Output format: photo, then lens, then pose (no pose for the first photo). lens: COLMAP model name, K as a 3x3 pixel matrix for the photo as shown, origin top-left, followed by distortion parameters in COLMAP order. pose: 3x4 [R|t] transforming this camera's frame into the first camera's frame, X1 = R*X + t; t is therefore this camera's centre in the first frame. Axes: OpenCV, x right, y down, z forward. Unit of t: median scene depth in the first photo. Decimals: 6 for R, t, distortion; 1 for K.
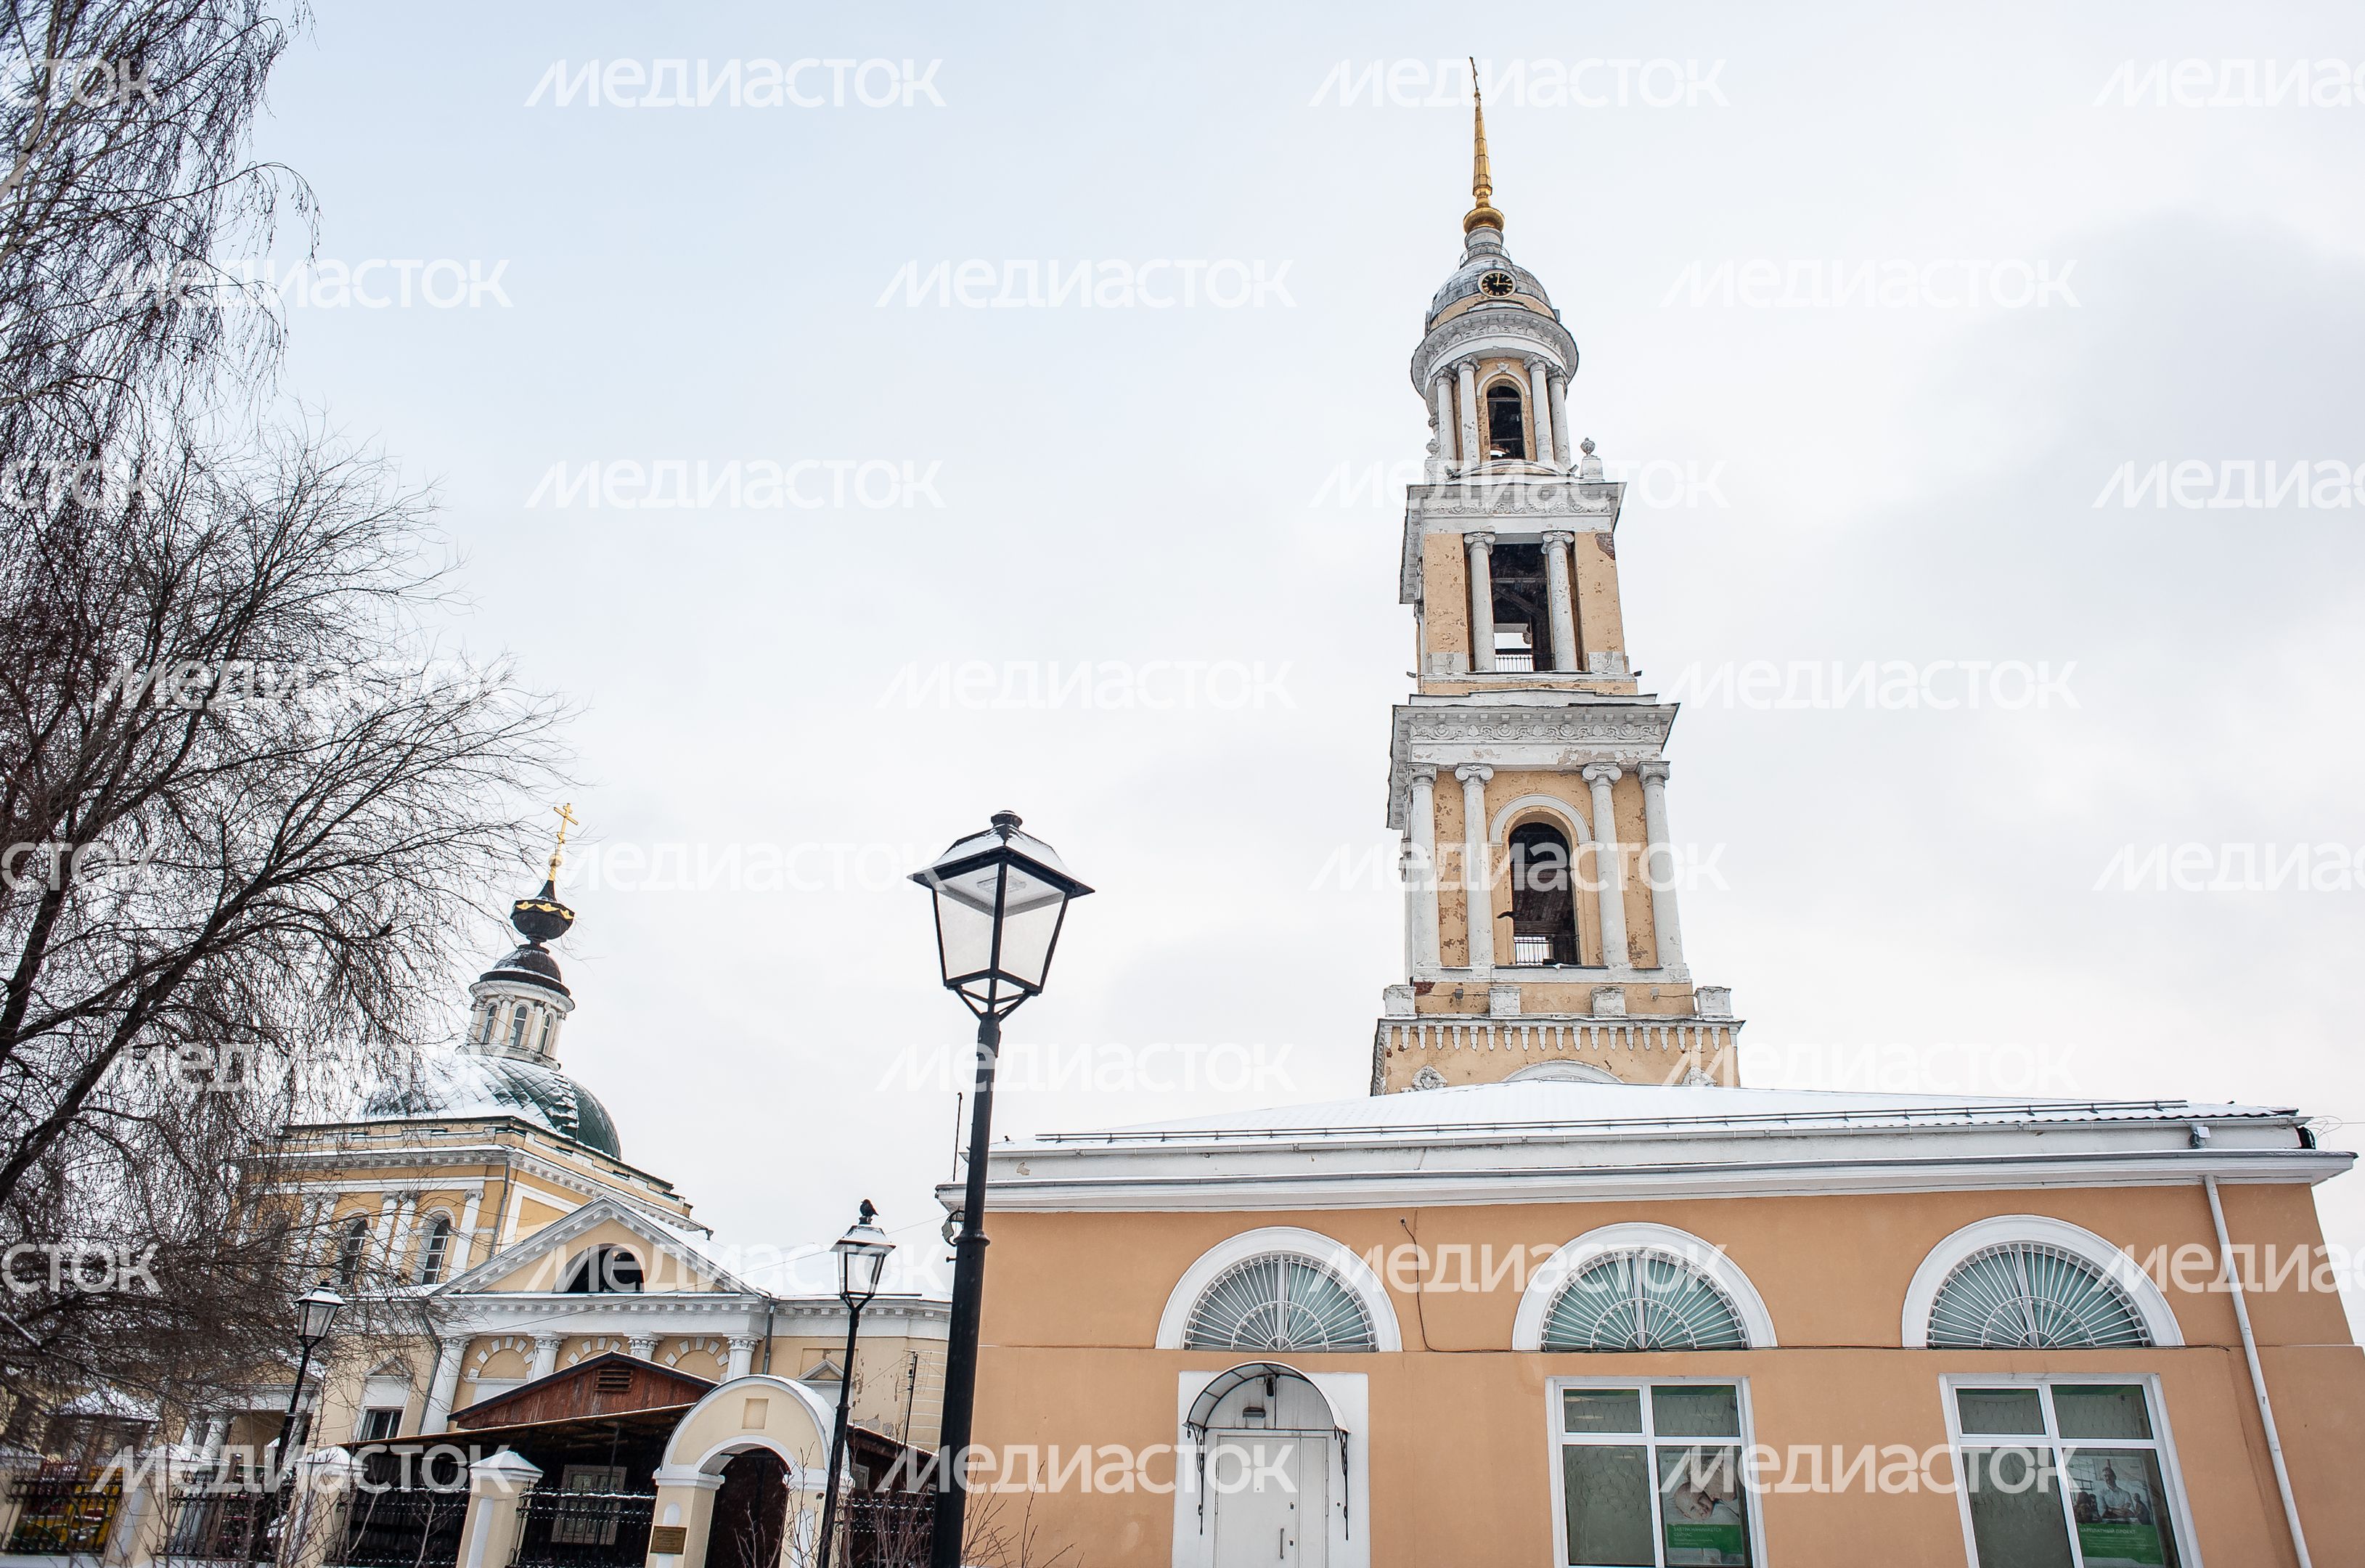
lens RADIAL K [[1555.4, 0, 1193.9], [0, 1555.4, 828.2], [0, 0, 1]] dist [-0.088322, 0.069403]
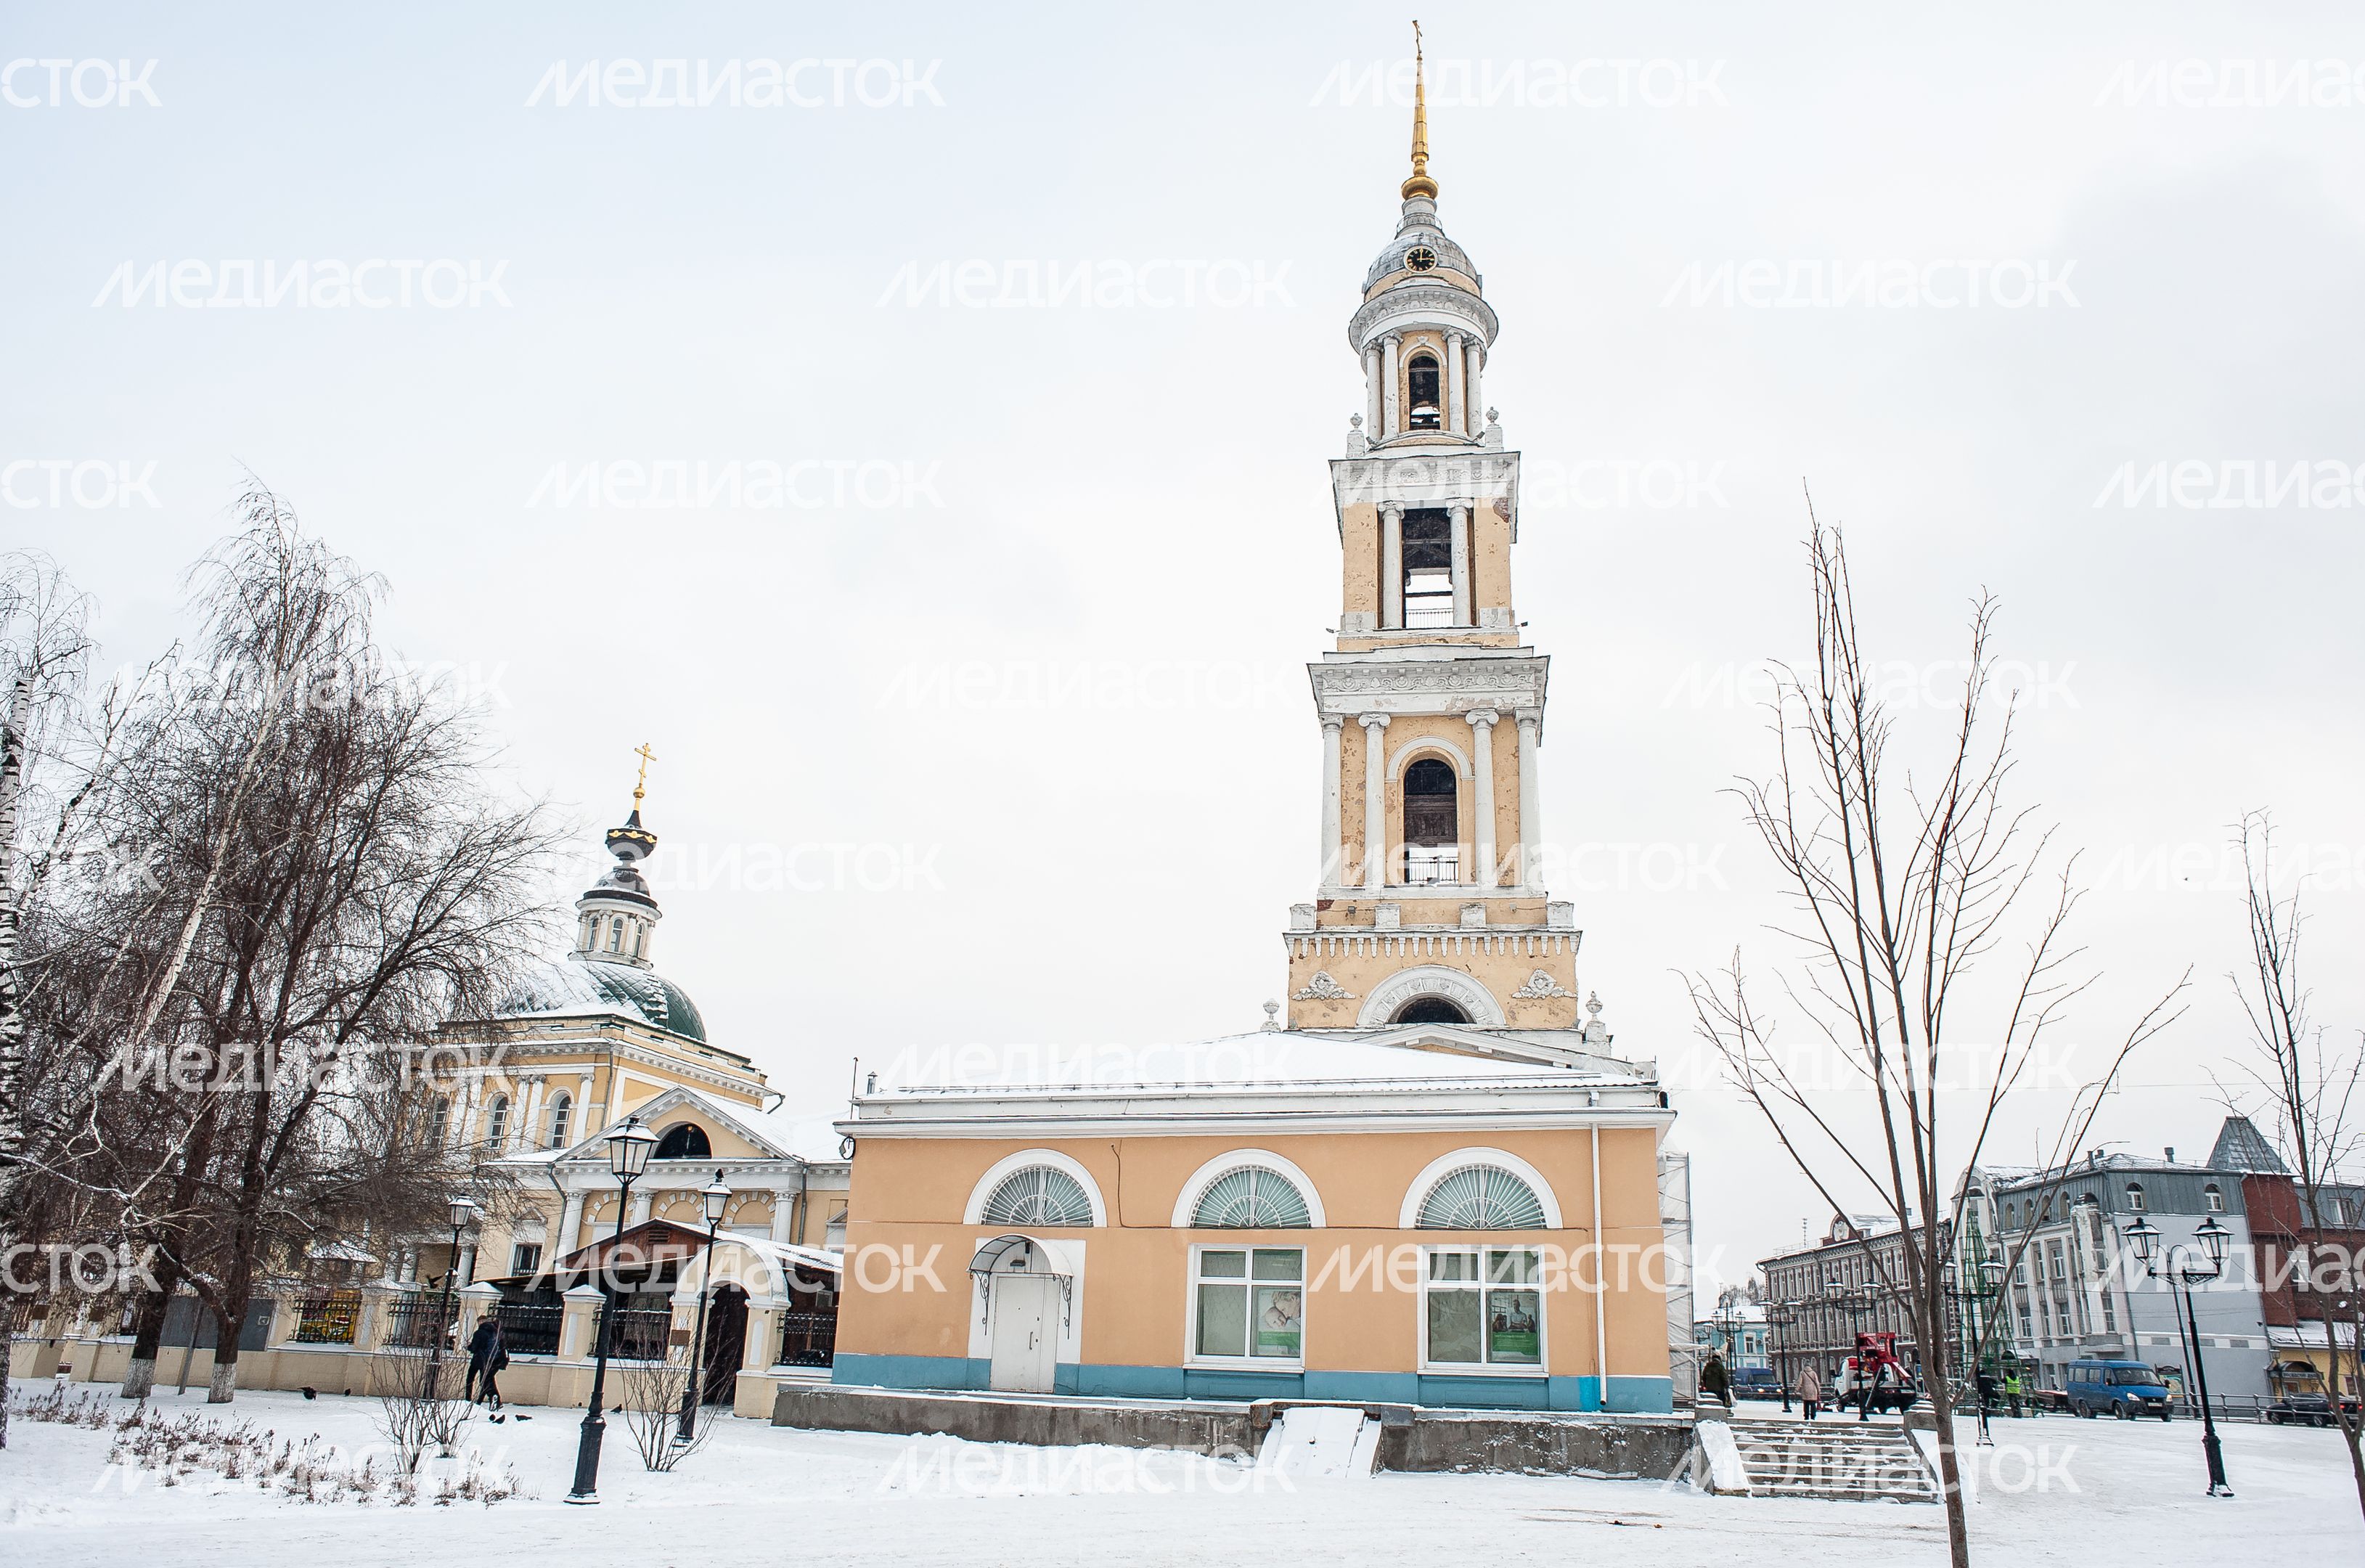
lens RADIAL K [[1555.4, 0, 1193.9], [0, 1555.4, 828.2], [0, 0, 1]] dist [-0.088322, 0.069403]
pose [[0.996986, -0.024614, -0.073567, 0.126878], [0.032857, 0.993048, 0.113029, -0.091411], [0.070273, -0.115106, 0.990864, -0.198009]]
